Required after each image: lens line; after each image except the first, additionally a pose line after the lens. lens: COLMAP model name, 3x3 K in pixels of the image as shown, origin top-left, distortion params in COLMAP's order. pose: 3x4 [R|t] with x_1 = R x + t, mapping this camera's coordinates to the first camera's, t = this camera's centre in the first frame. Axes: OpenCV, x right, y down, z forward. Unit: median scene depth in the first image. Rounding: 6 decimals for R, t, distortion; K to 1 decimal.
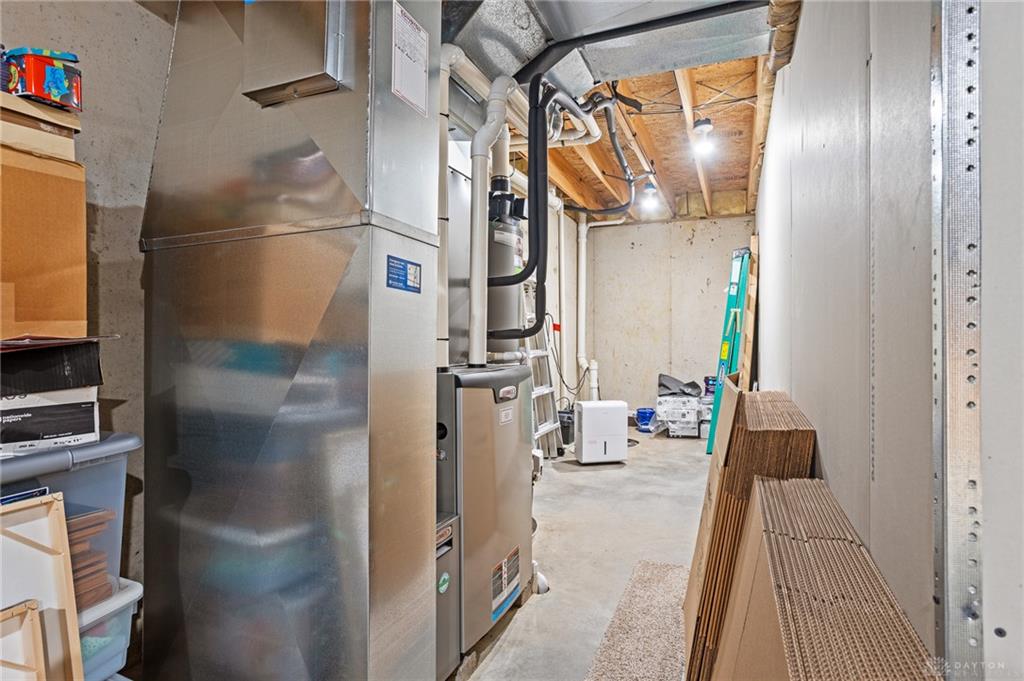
lens RADIAL K [[514.8, 0, 514.3], [0, 514.8, 338.3], [0, 0, 1]] dist [-0.001533, 0.001861]
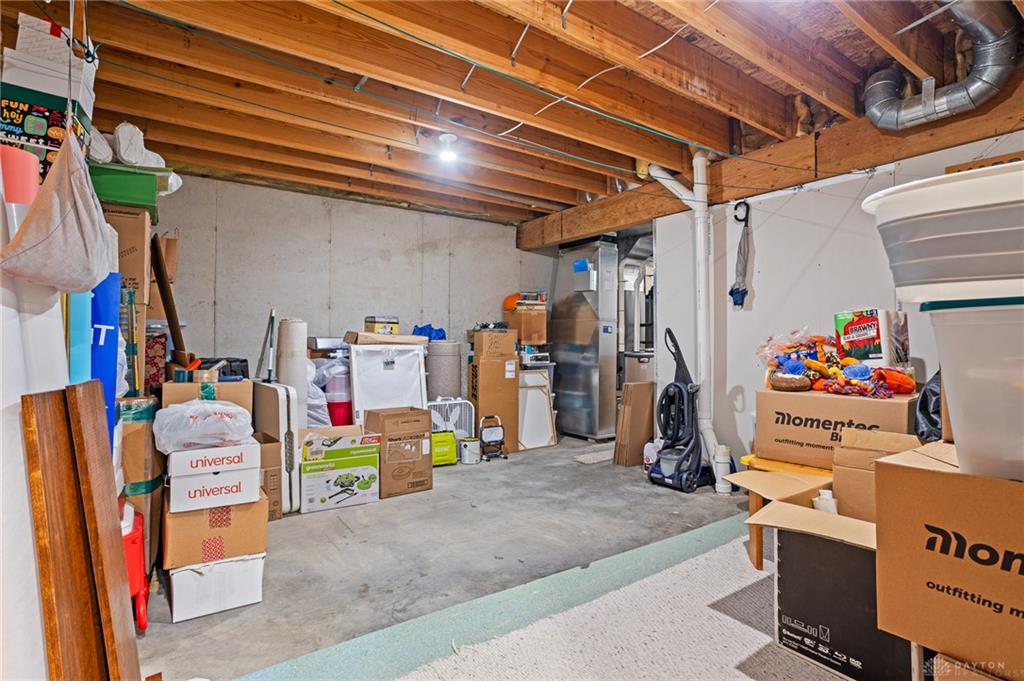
lens RADIAL K [[564.6, 0, 512.5], [0, 564.6, 339.2], [0, 0, 1]] dist [-0.000128, -0.000001]
pose [[0.874173, 0.000576, -0.485614, 1.136267], [-0.003487, 0.999981, -0.005091, -0.007045], [0.485602, 0.006144, 0.874158, -2.901307]]
